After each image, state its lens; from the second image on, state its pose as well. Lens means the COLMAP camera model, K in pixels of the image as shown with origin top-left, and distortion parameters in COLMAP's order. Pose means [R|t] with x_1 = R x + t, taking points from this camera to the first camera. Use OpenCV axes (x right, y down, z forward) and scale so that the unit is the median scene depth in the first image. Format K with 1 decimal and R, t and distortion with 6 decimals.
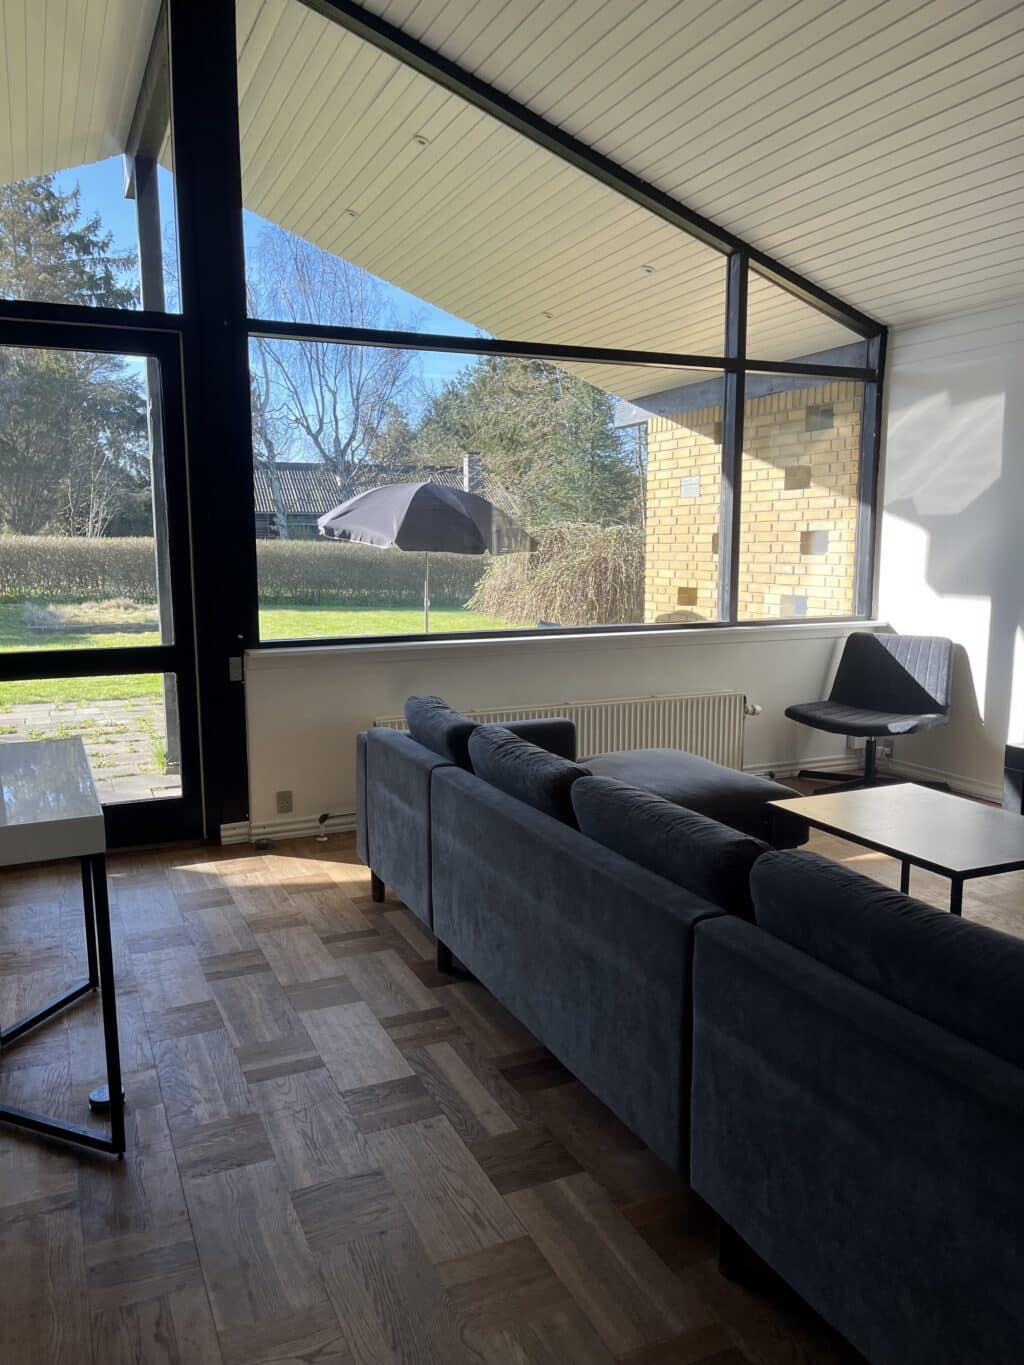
lens RADIAL K [[1027.5, 0, 512.6], [0, 1027.5, 674.2], [0, 0, 1]] dist [0.047182, -0.078183]
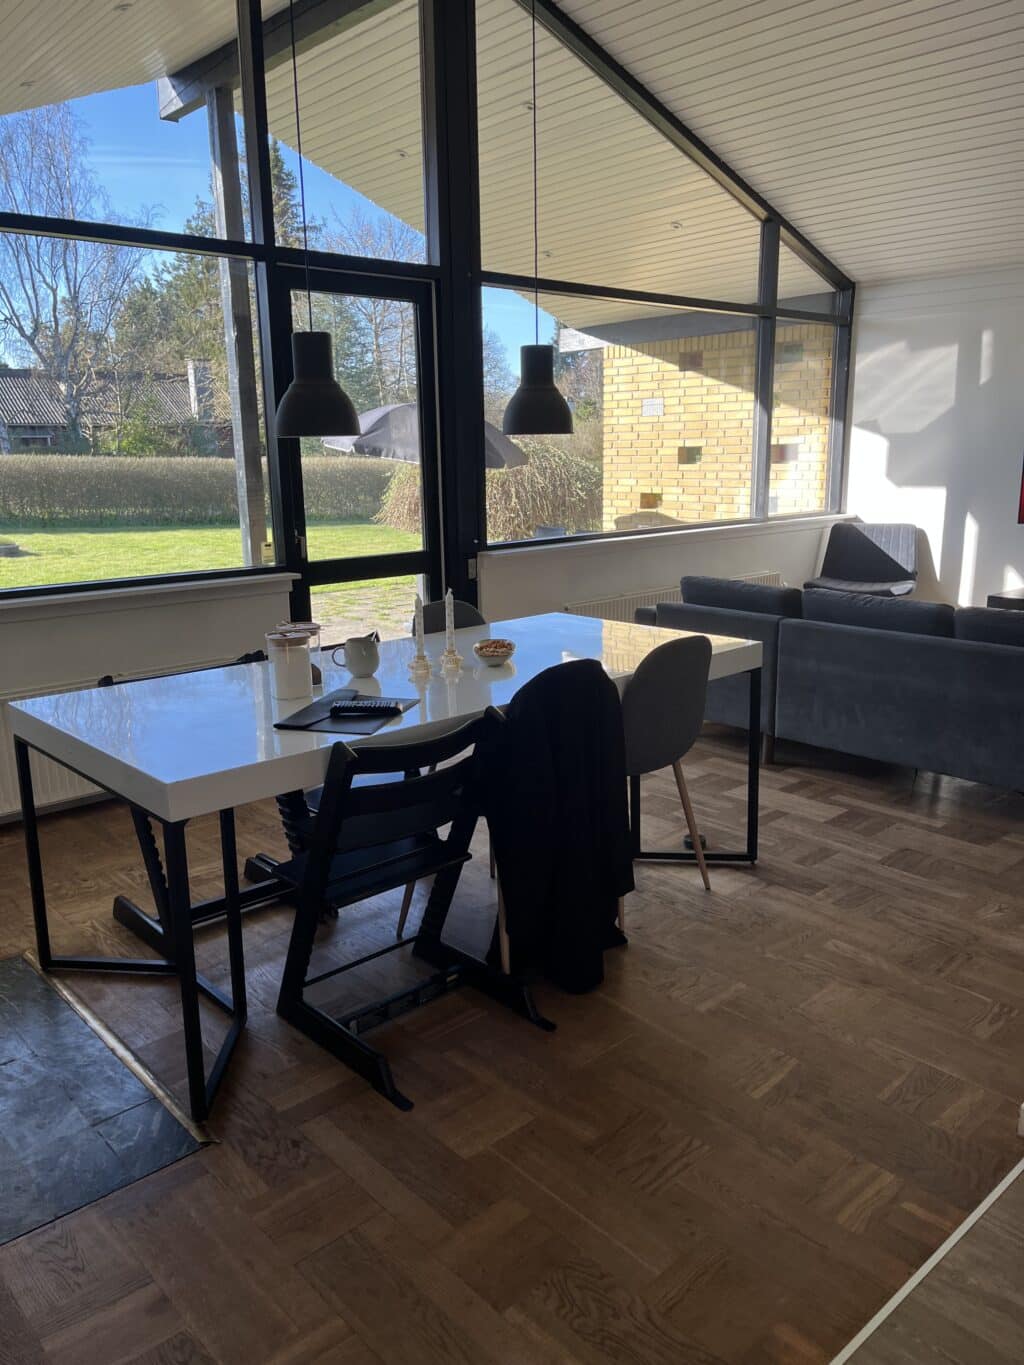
lens RADIAL K [[1027.5, 0, 507.0], [0, 1027.5, 692.3], [0, 0, 1]] dist [0.047182, -0.078183]
pose [[0.951550, -0.083021, 0.296076, -0.420696], [0.052296, 0.992529, 0.110236, 0.005621], [-0.303015, -0.089412, 0.948782, -0.123687]]
